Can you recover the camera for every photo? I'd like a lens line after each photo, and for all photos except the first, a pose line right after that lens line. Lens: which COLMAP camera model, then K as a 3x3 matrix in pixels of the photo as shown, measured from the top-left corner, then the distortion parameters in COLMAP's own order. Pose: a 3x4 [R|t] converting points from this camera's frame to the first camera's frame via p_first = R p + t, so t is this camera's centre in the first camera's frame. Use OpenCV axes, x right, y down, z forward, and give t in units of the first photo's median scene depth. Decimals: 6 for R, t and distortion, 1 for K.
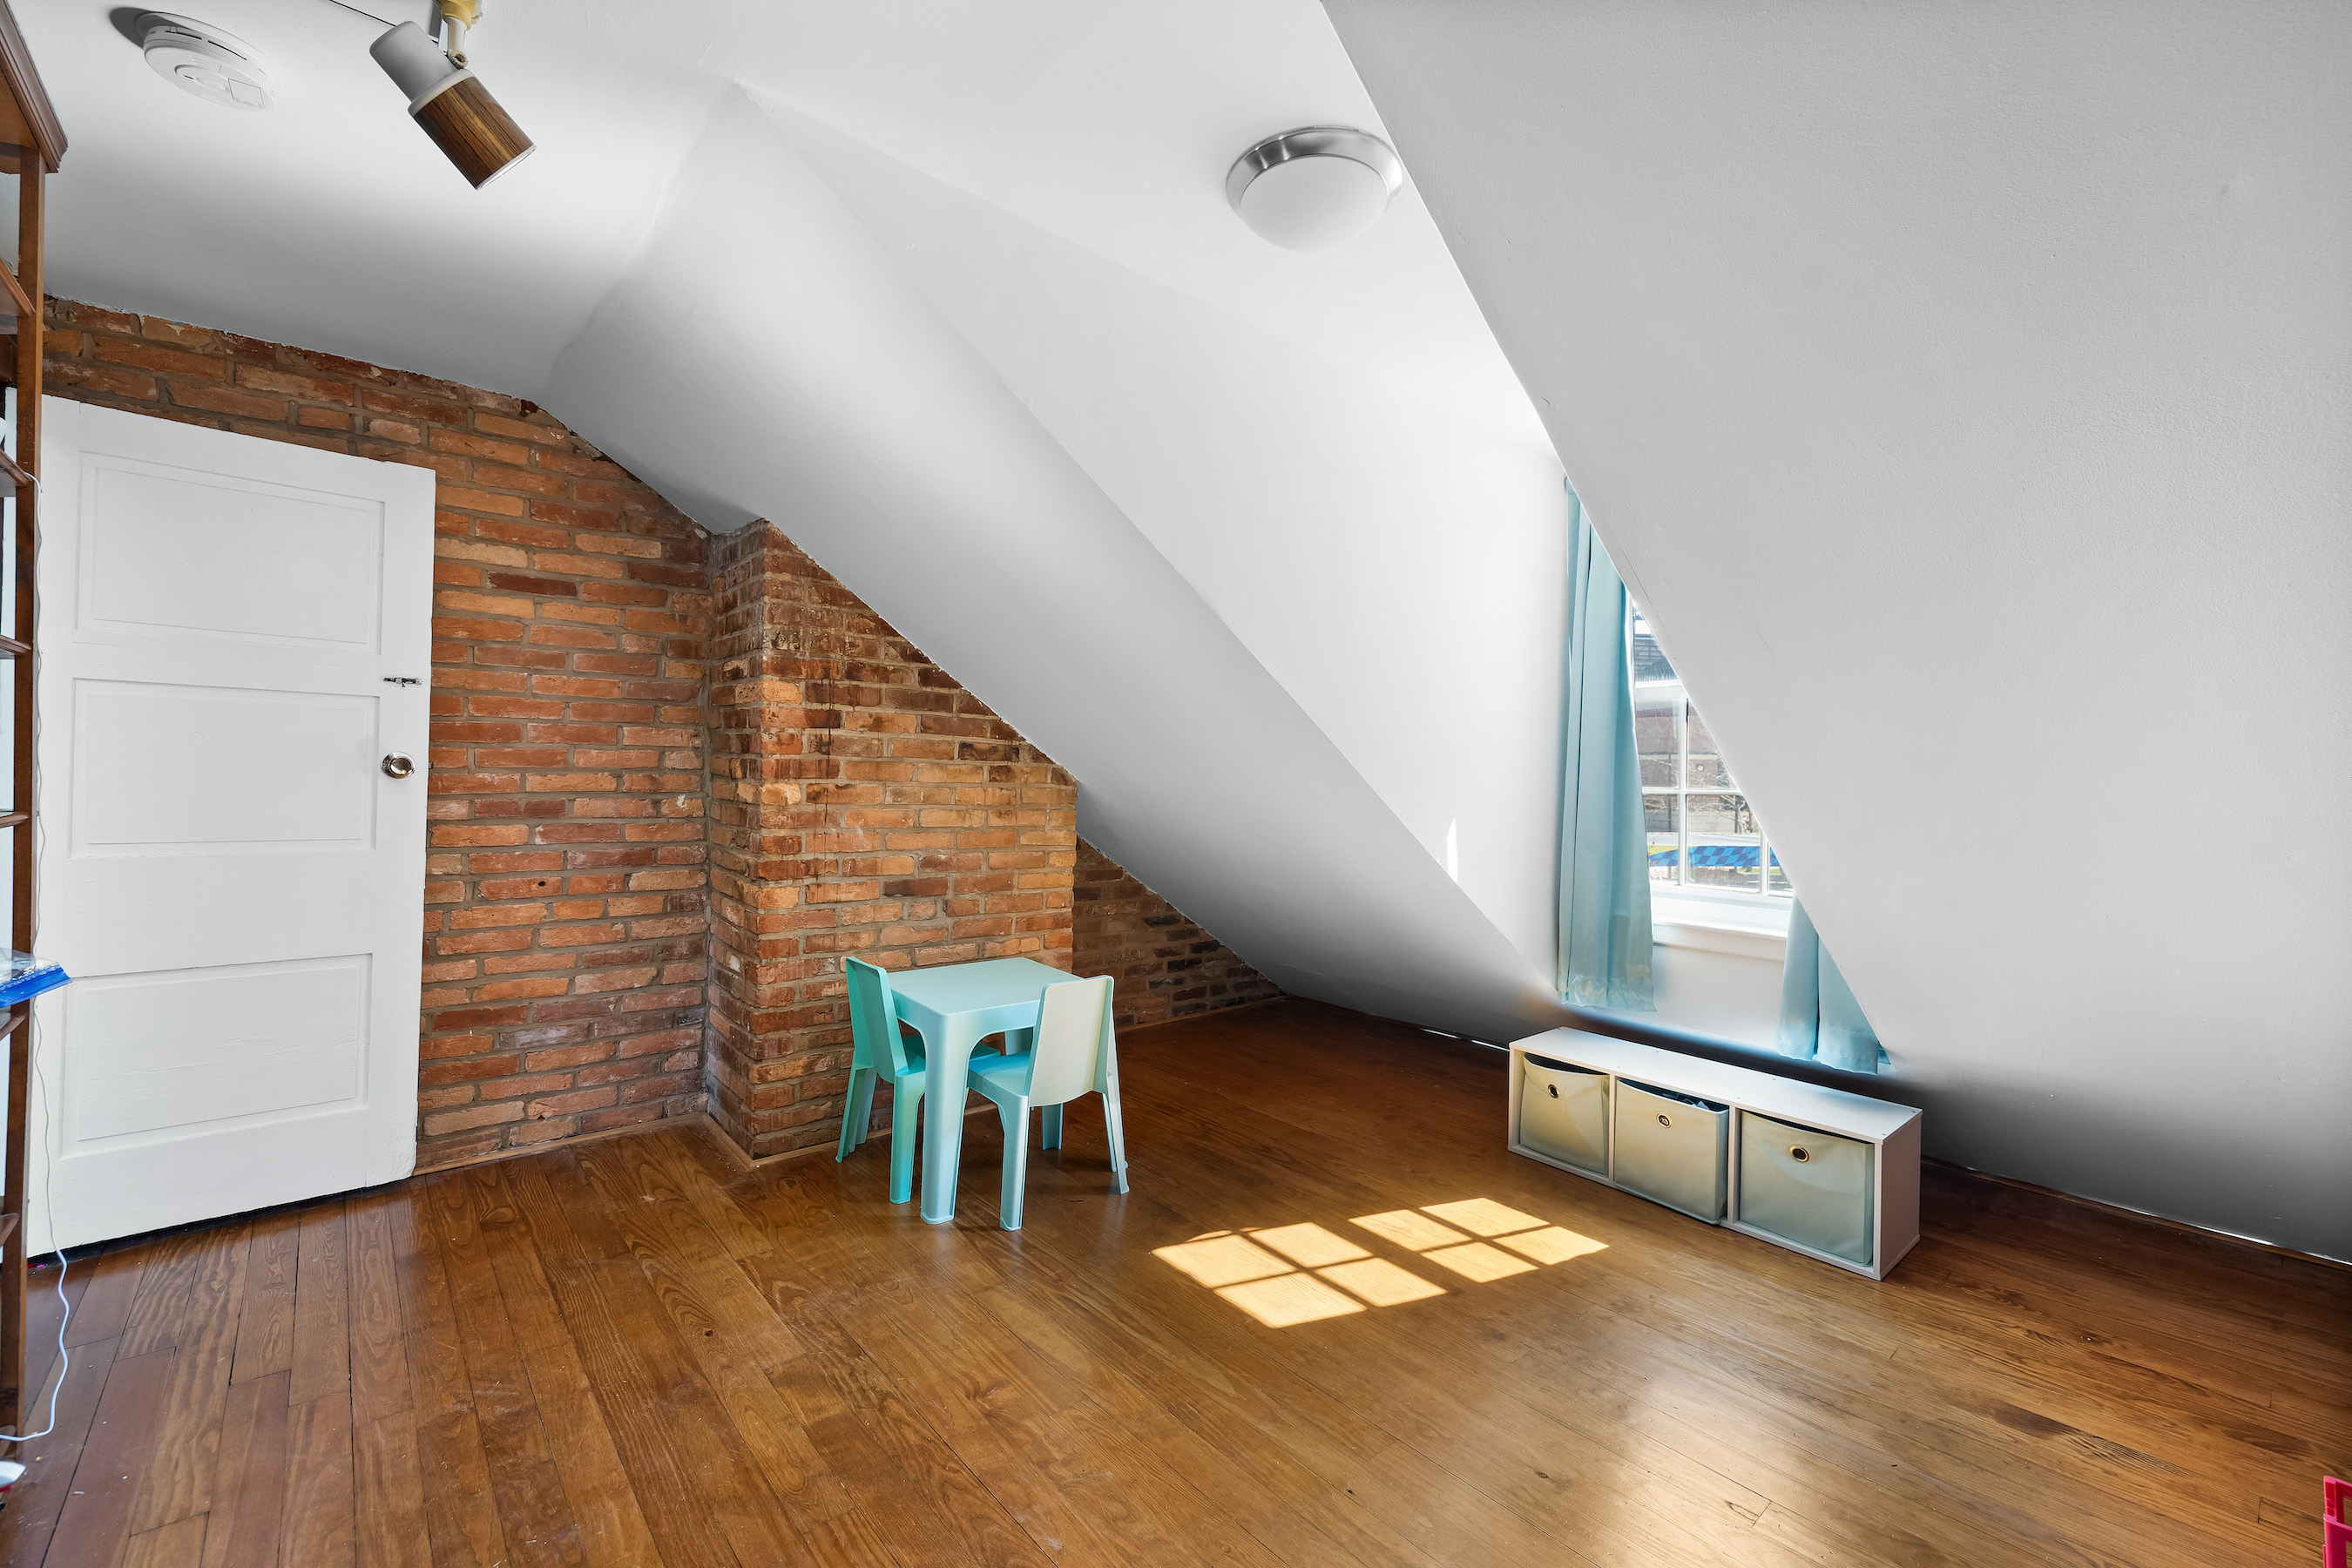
lens RADIAL K [[985.4, 0, 1186.6], [0, 985.4, 778.1], [0, 0, 1]] dist [0.001720, -0.000234]
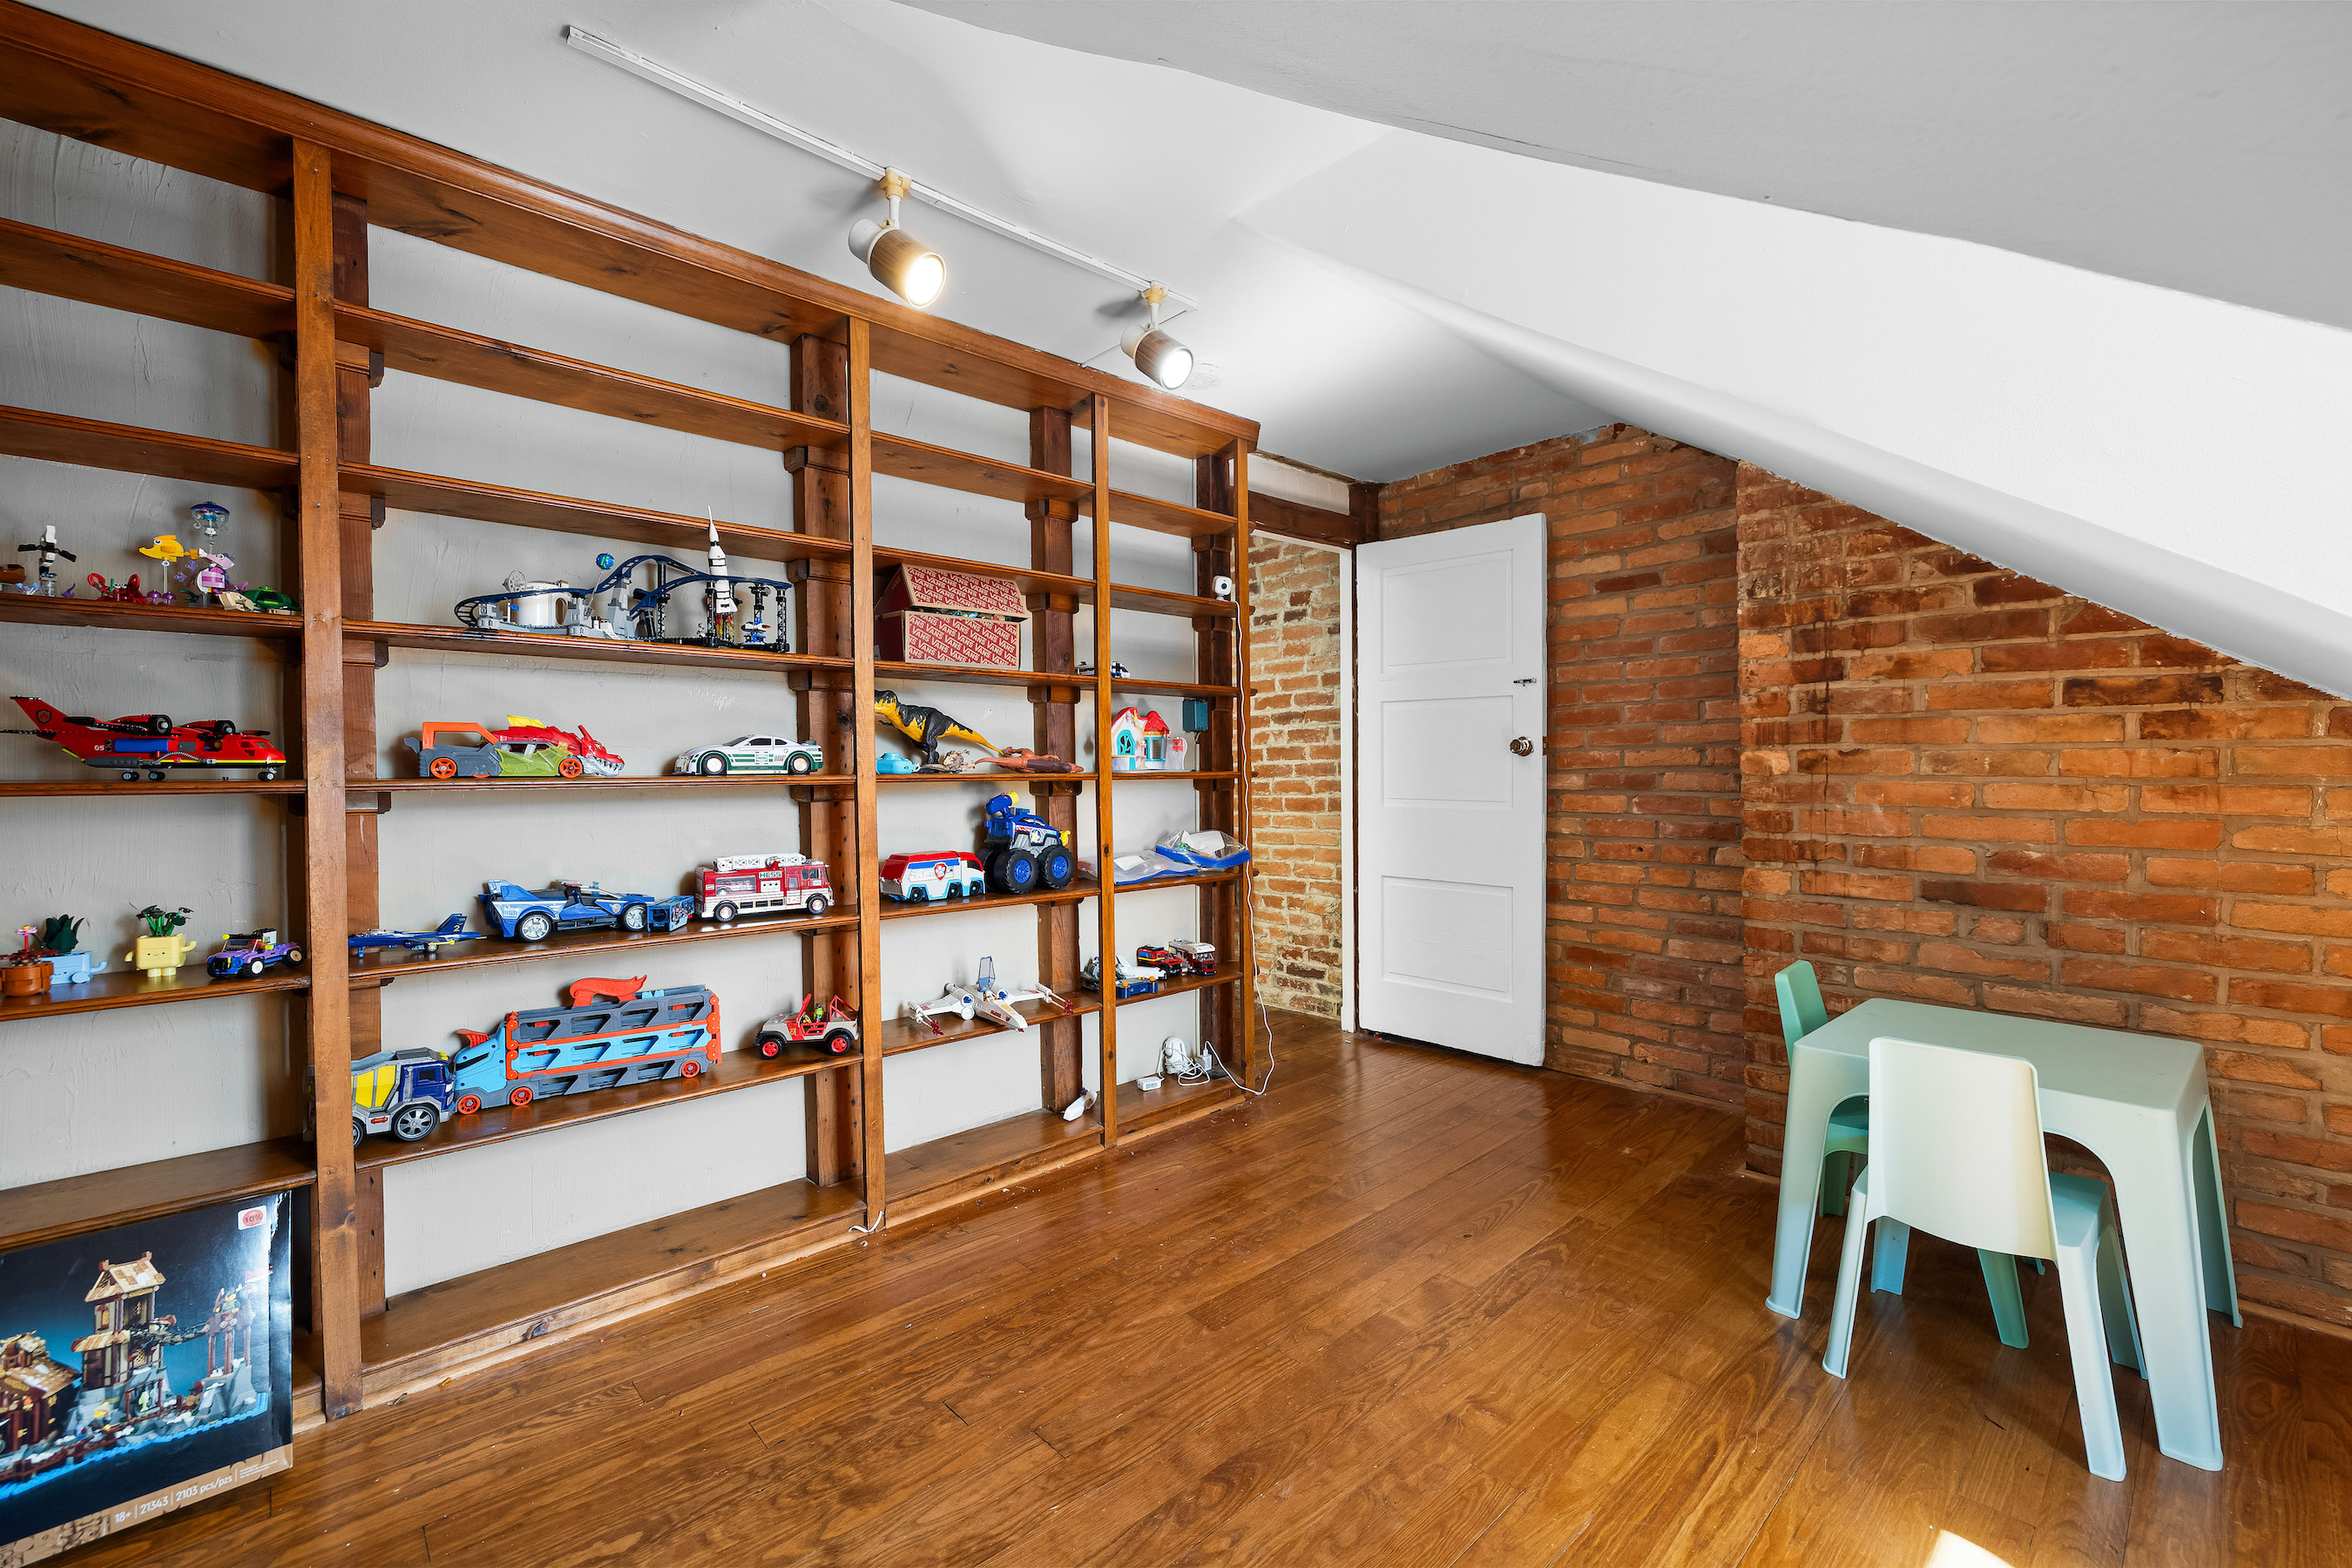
lens RADIAL K [[985.4, 0, 1174.6], [0, 985.4, 779.1], [0, 0, 1]] dist [0.001720, -0.000234]
pose [[0.031619, -0.008996, -0.999460, 0.438306], [0.003188, 0.999955, -0.008899, 0.036188], [0.999495, -0.002905, 0.031646, 0.439324]]
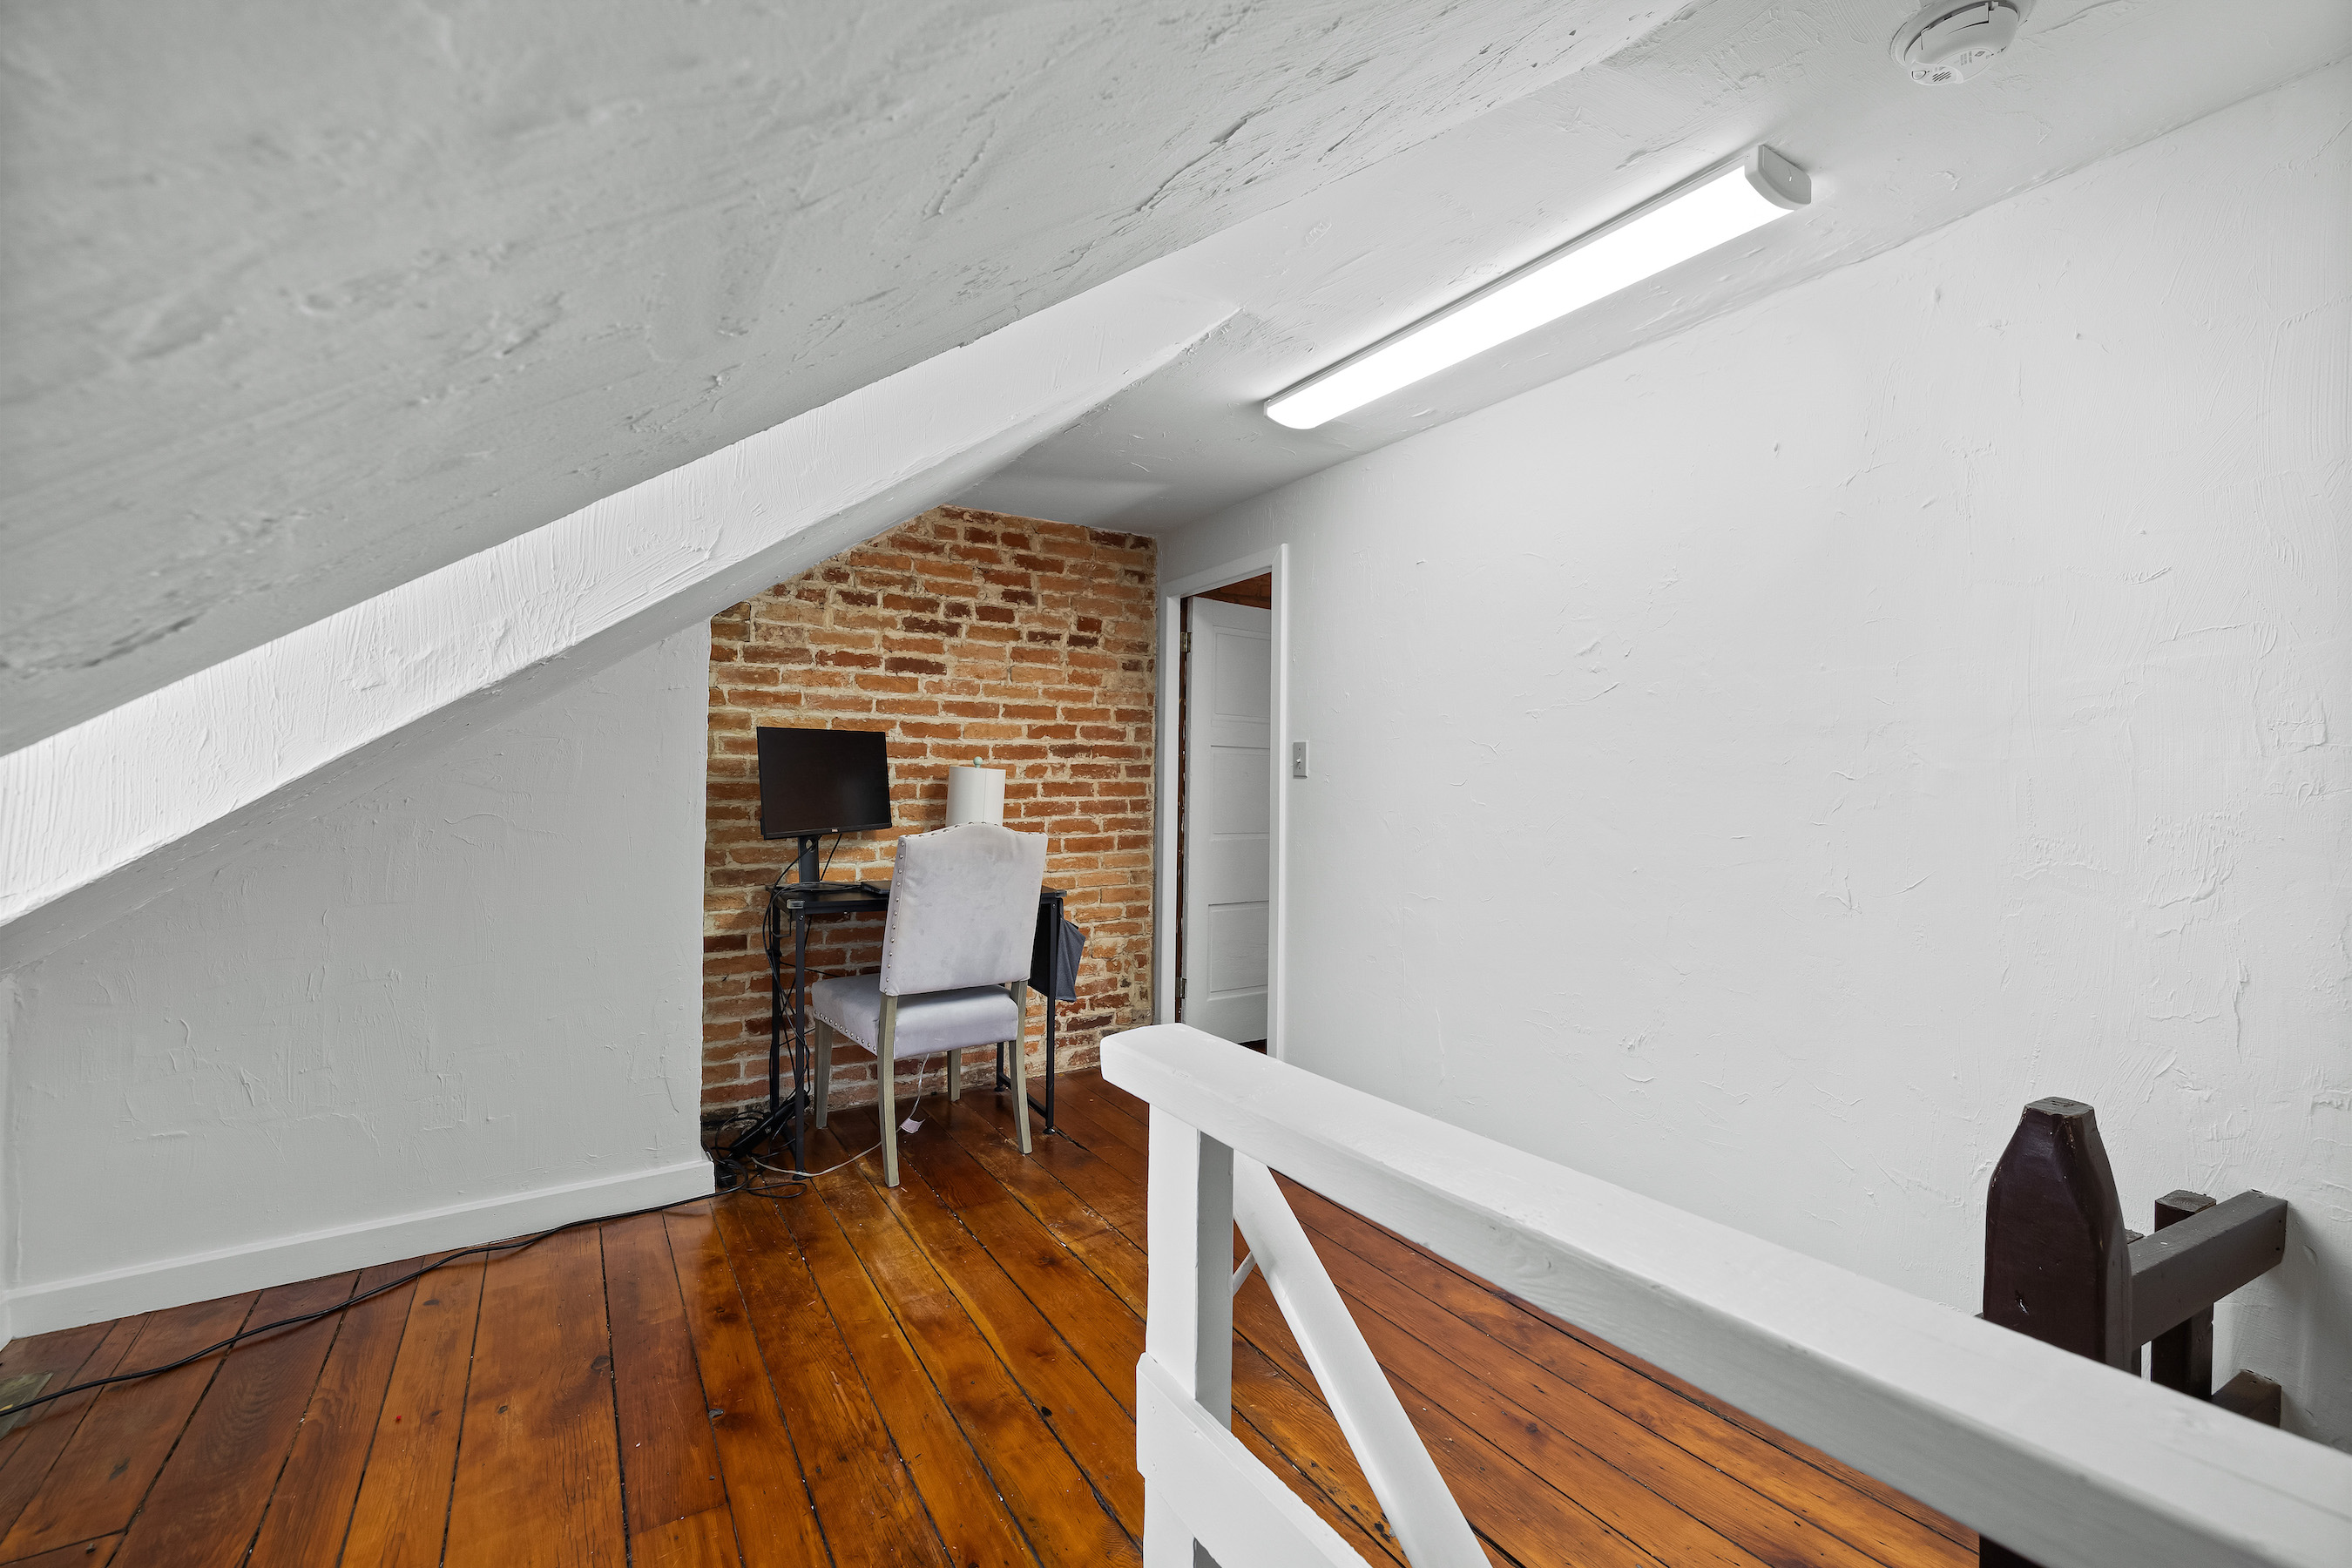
lens RADIAL K [[985.4, 0, 1181.7], [0, 985.4, 776.7], [0, 0, 1]] dist [0.001720, -0.000234]
pose [[0.988766, -0.014361, -0.148783, -0.678977], [0.012620, 0.999840, -0.012642, -0.013396], [0.148941, 0.010622, 0.988789, -0.656523]]
